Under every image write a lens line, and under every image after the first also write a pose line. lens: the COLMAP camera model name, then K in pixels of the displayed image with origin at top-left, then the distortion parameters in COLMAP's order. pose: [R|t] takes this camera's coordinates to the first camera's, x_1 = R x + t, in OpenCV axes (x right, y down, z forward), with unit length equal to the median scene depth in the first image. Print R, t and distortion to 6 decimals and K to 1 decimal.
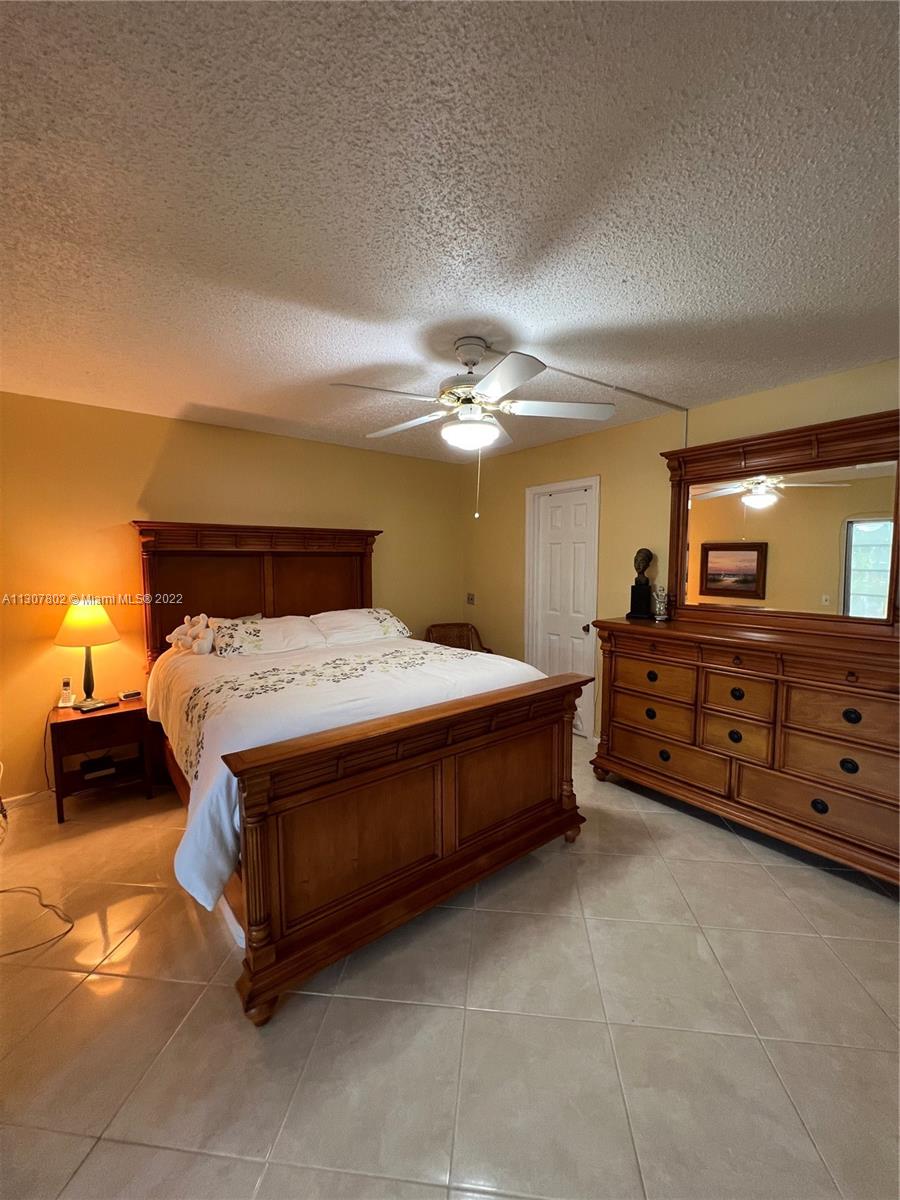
lens RADIAL K [[478.5, 0, 452.0], [0, 478.5, 600.8], [0, 0, 1]] dist [-0.000252, -0.000060]
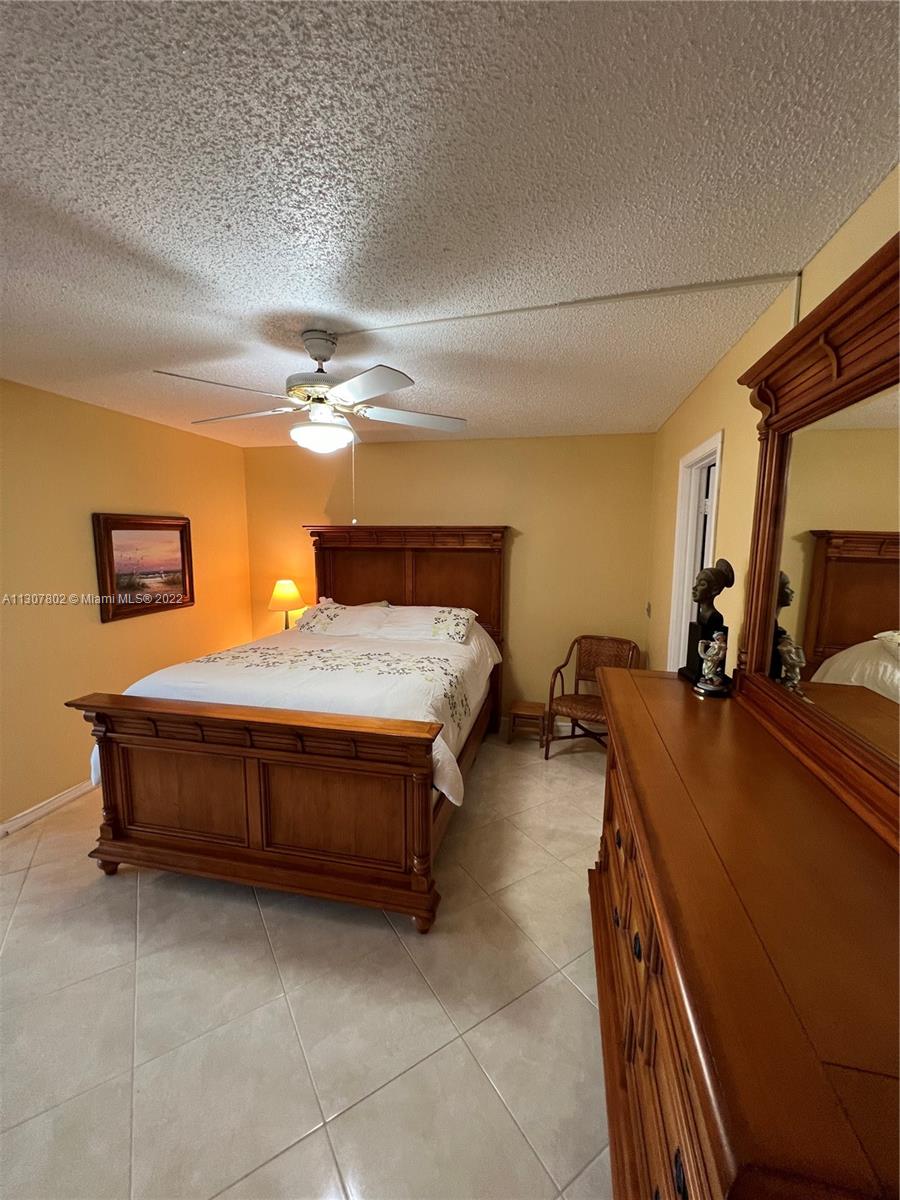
lens RADIAL K [[478.5, 0, 450.7], [0, 478.5, 600.9], [0, 0, 1]] dist [-0.000252, -0.000060]
pose [[0.630110, 0.106084, -0.769225, 0.791959], [-0.073043, 0.994329, 0.077295, -0.101183], [0.773063, 0.007482, 0.634286, 0.508237]]
